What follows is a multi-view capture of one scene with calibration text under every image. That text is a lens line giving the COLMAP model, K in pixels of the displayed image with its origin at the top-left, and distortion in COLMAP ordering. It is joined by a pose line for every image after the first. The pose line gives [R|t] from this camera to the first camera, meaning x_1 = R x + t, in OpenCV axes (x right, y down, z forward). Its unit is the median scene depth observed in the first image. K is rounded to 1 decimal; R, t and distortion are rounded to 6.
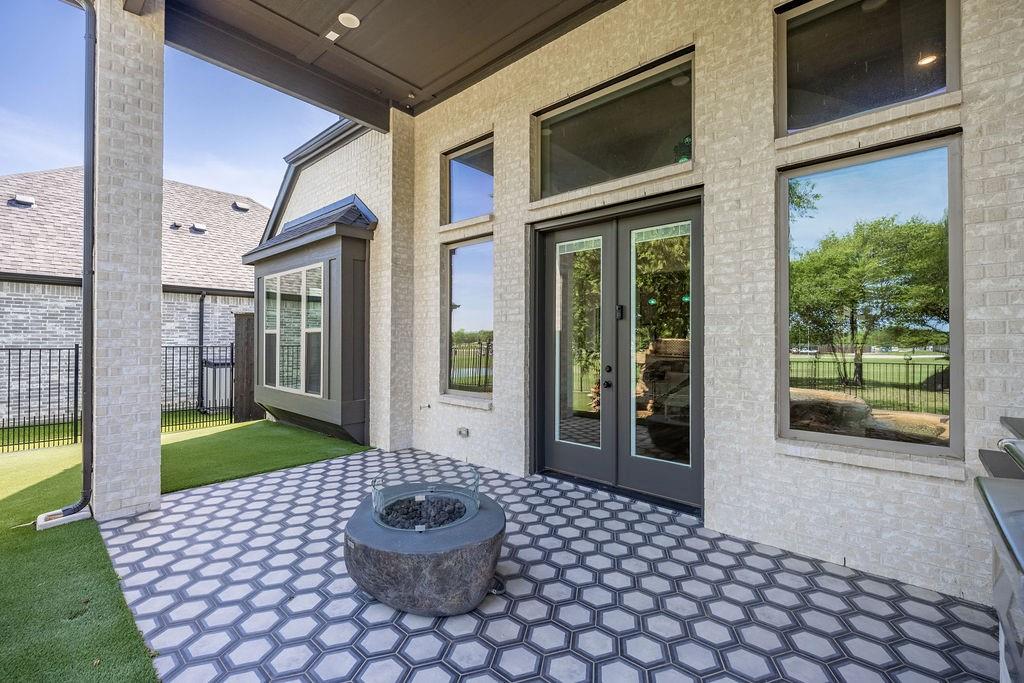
lens RADIAL K [[448.9, 0, 512.0], [0, 448.9, 341.5], [0, 0, 1]] dist [-0.008778, -0.000138]
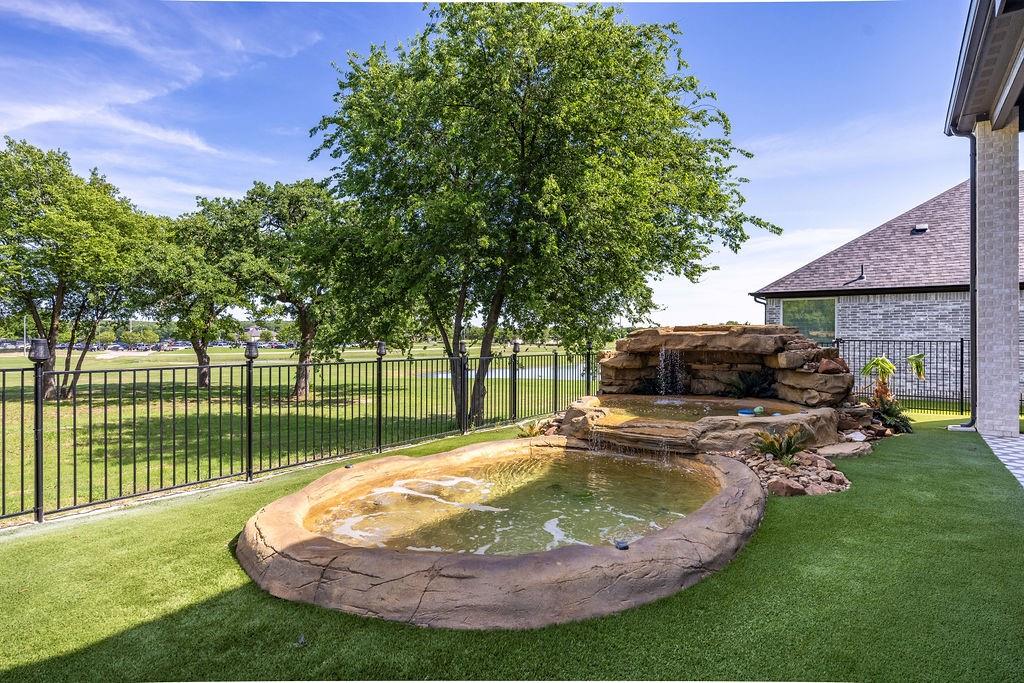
lens RADIAL K [[555.4, 0, 515.0], [0, 555.4, 335.0], [0, 0, 1]] dist [-0.000270, 0.000289]
pose [[0.127580, -0.014617, -0.991721, 0.504744], [-0.002403, 0.999884, -0.015046, 0.027975], [0.991825, 0.004303, 0.127530, -0.547954]]
